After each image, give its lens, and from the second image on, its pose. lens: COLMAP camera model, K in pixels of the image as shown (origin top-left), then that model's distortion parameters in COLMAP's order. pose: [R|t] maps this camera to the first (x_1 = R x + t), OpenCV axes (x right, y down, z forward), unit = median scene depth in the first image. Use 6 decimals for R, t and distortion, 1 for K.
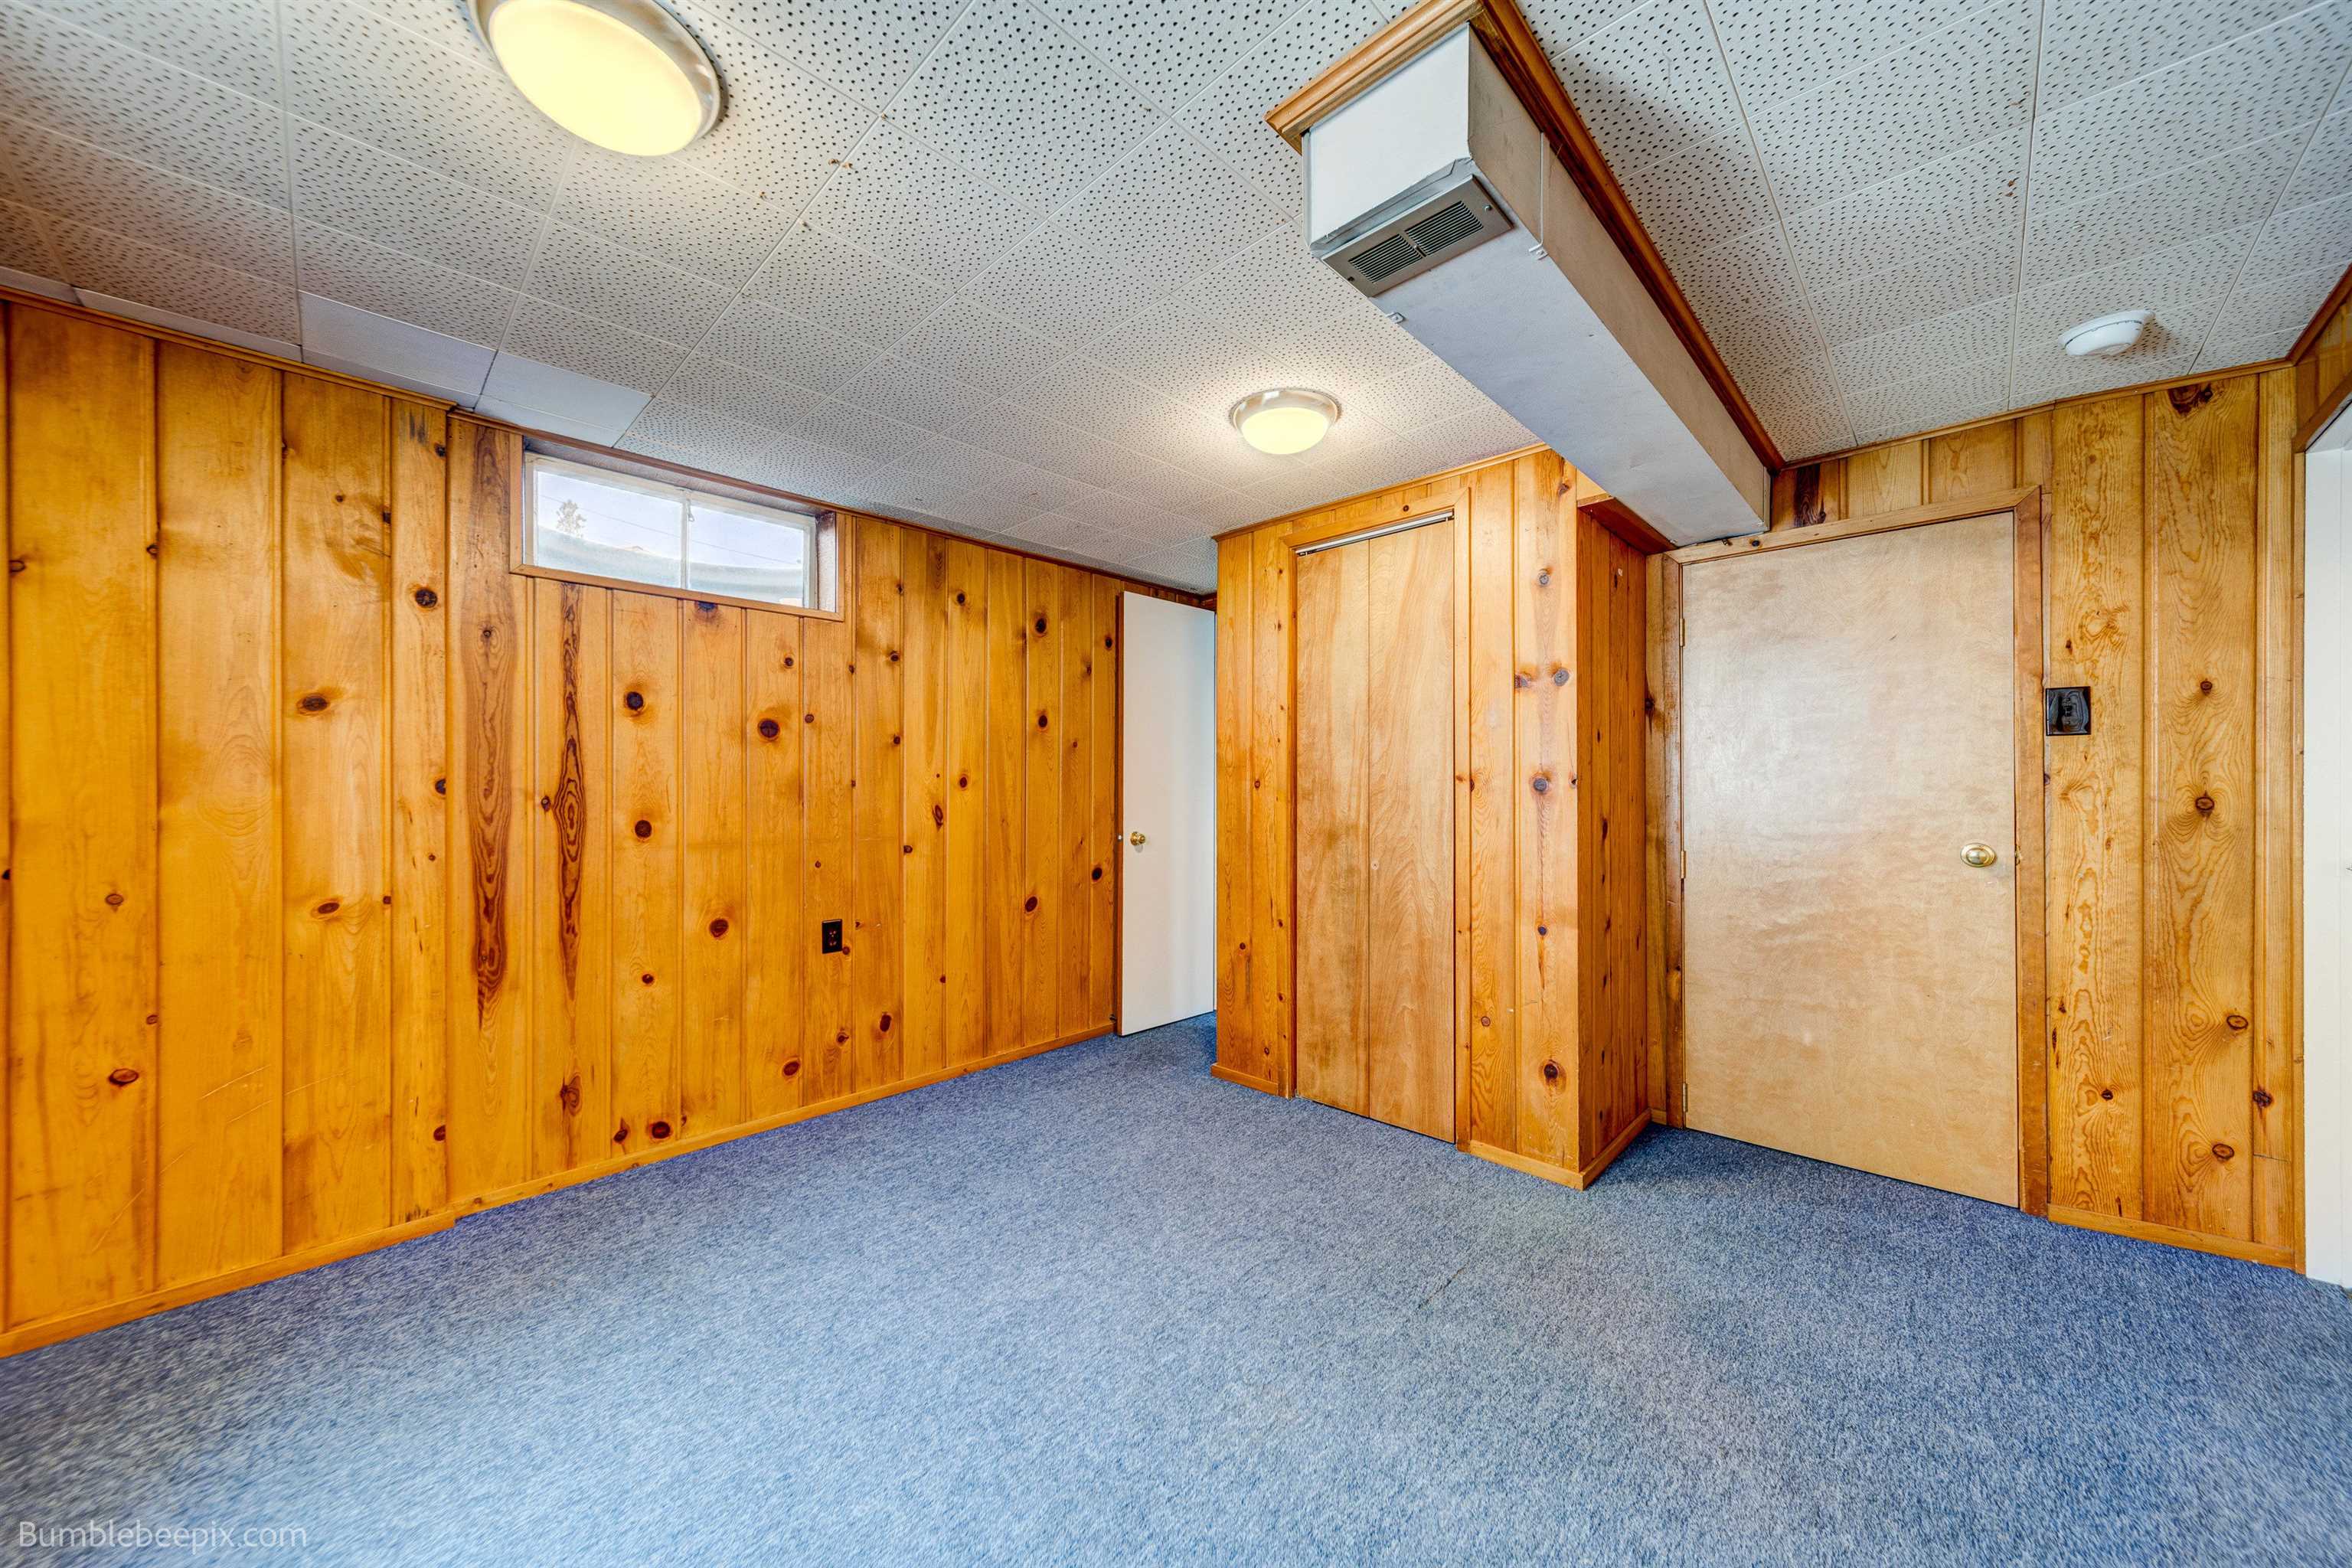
lens RADIAL K [[818.0, 0, 1176.4], [0, 818.0, 784.9], [0, 0, 1]] dist [0.009209, -0.000353]
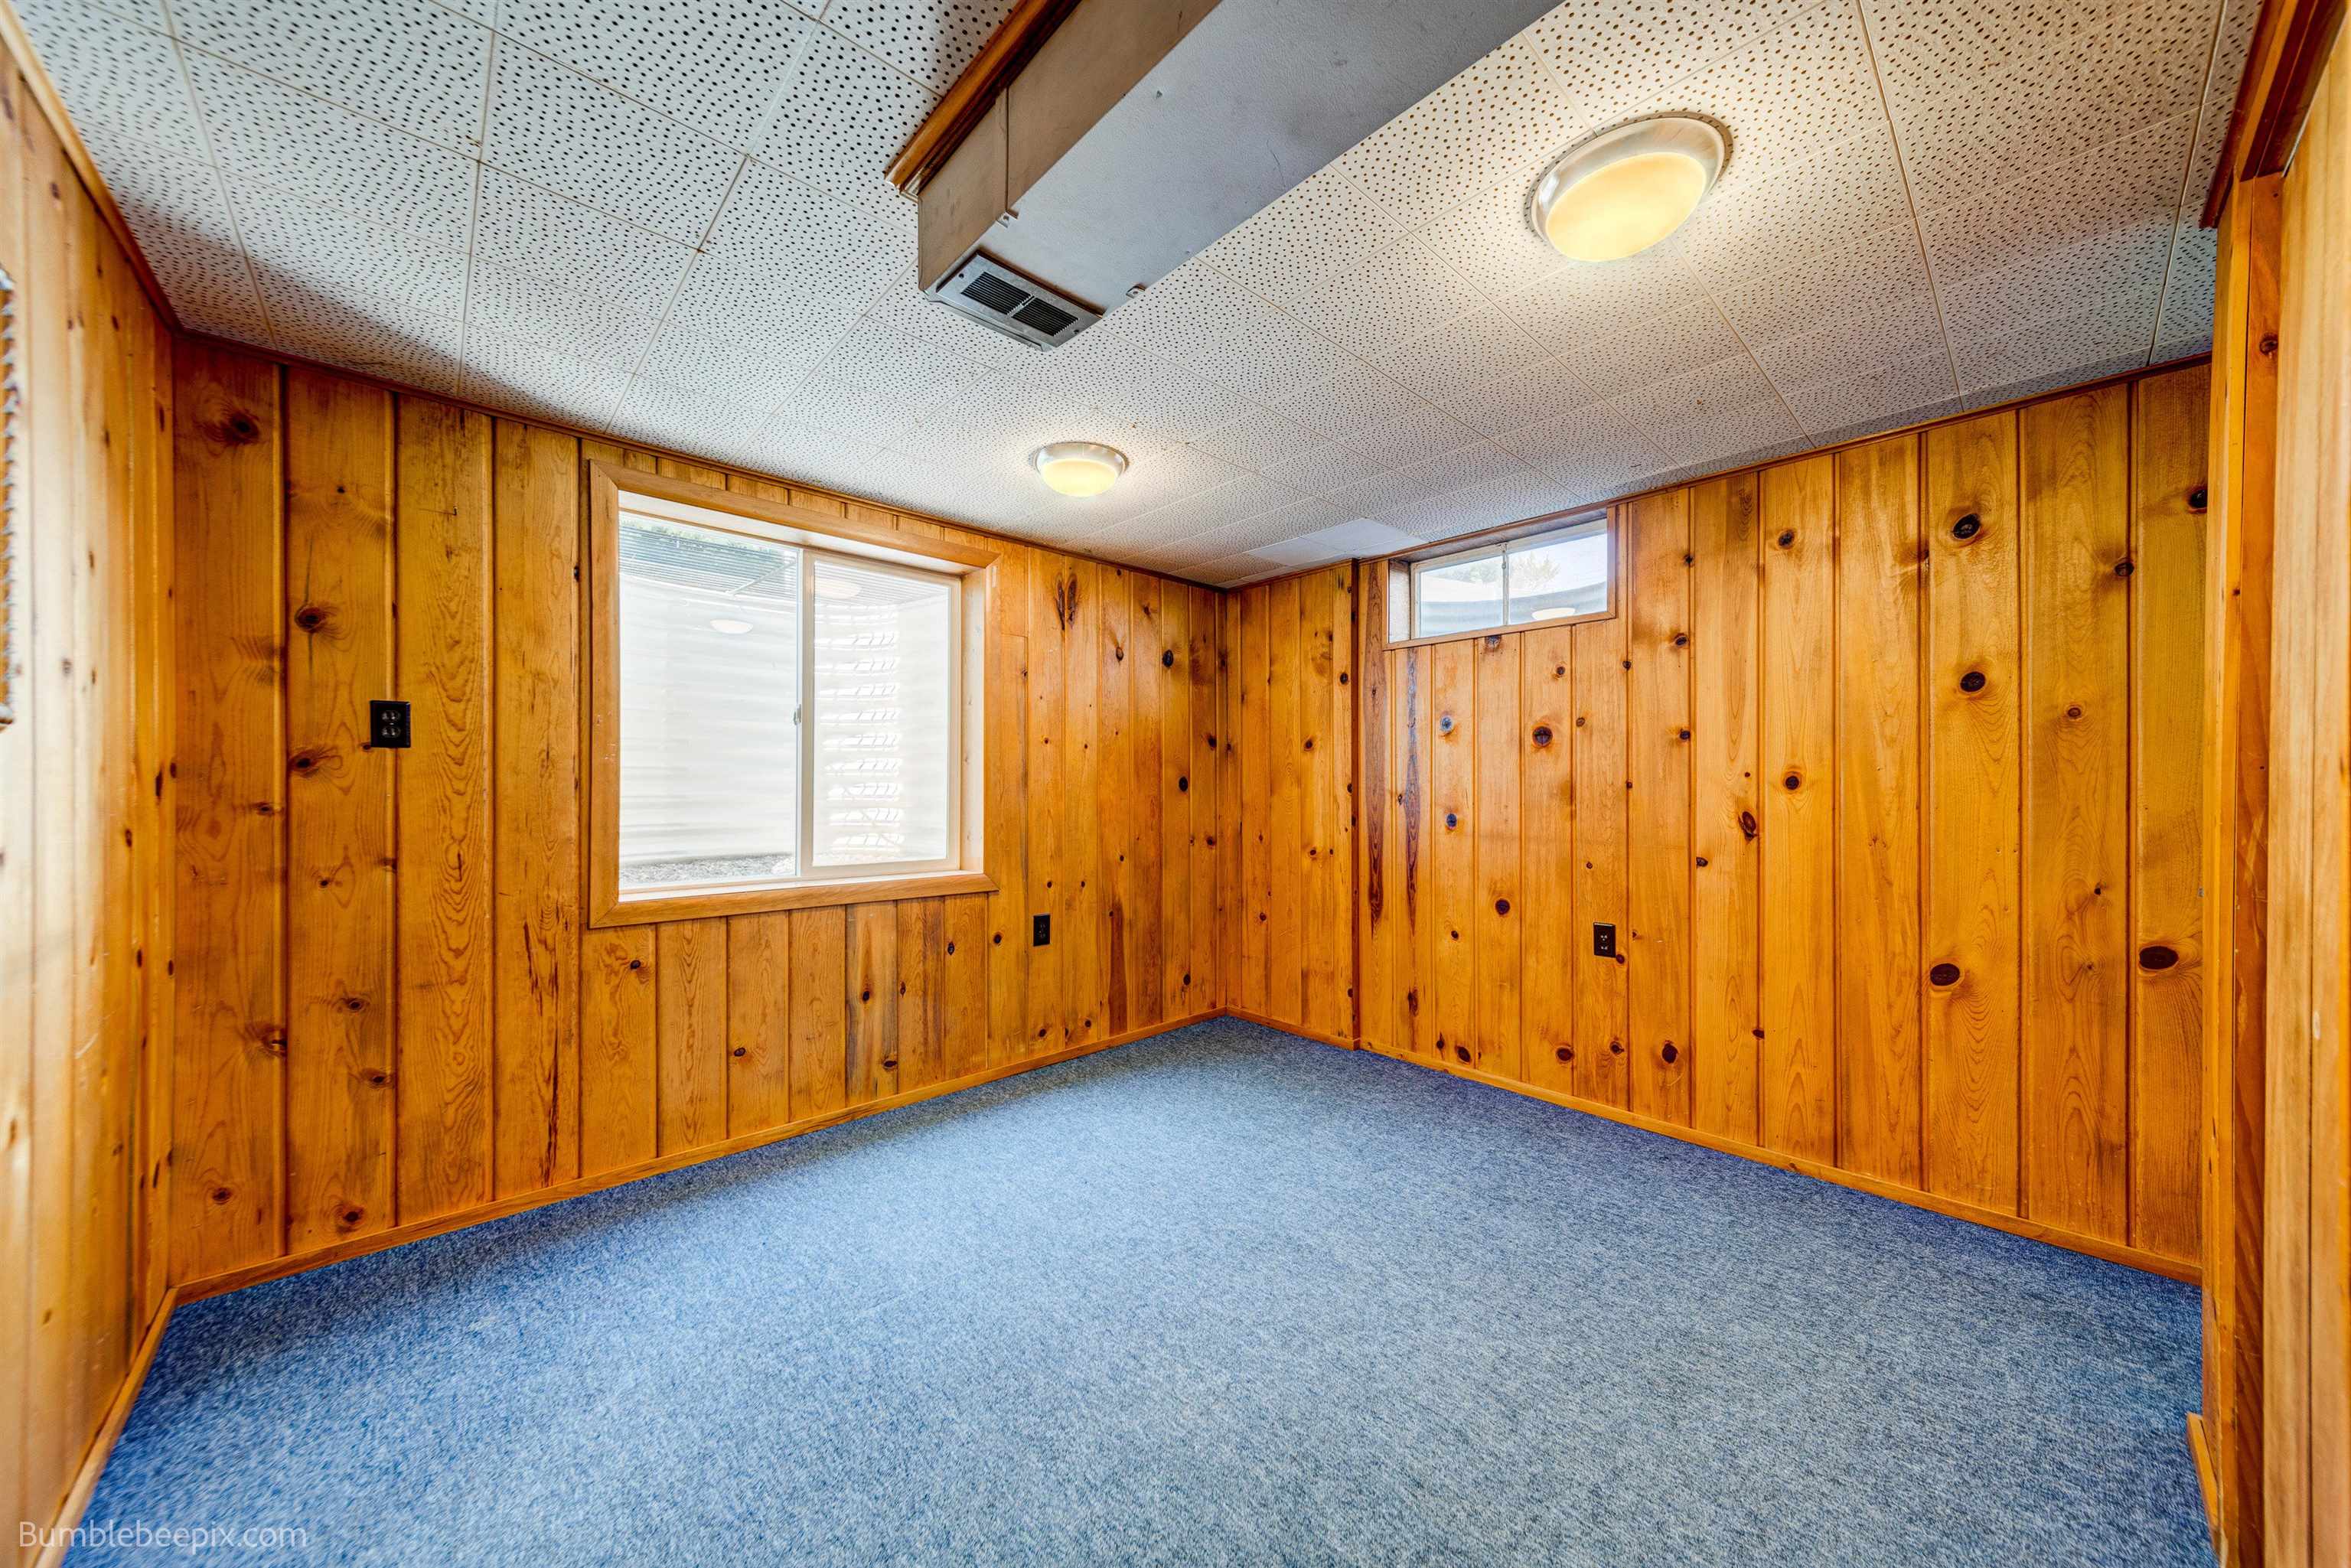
lens RADIAL K [[817.7, 0, 1177.5], [0, 817.7, 788.8], [0, 0, 1]] dist [0.009209, -0.000353]
pose [[-0.049619, 0.001966, -0.998766, 0.610126], [0.002493, 0.999995, 0.001844, -0.000526], [0.998765, -0.002398, -0.049623, 0.554392]]
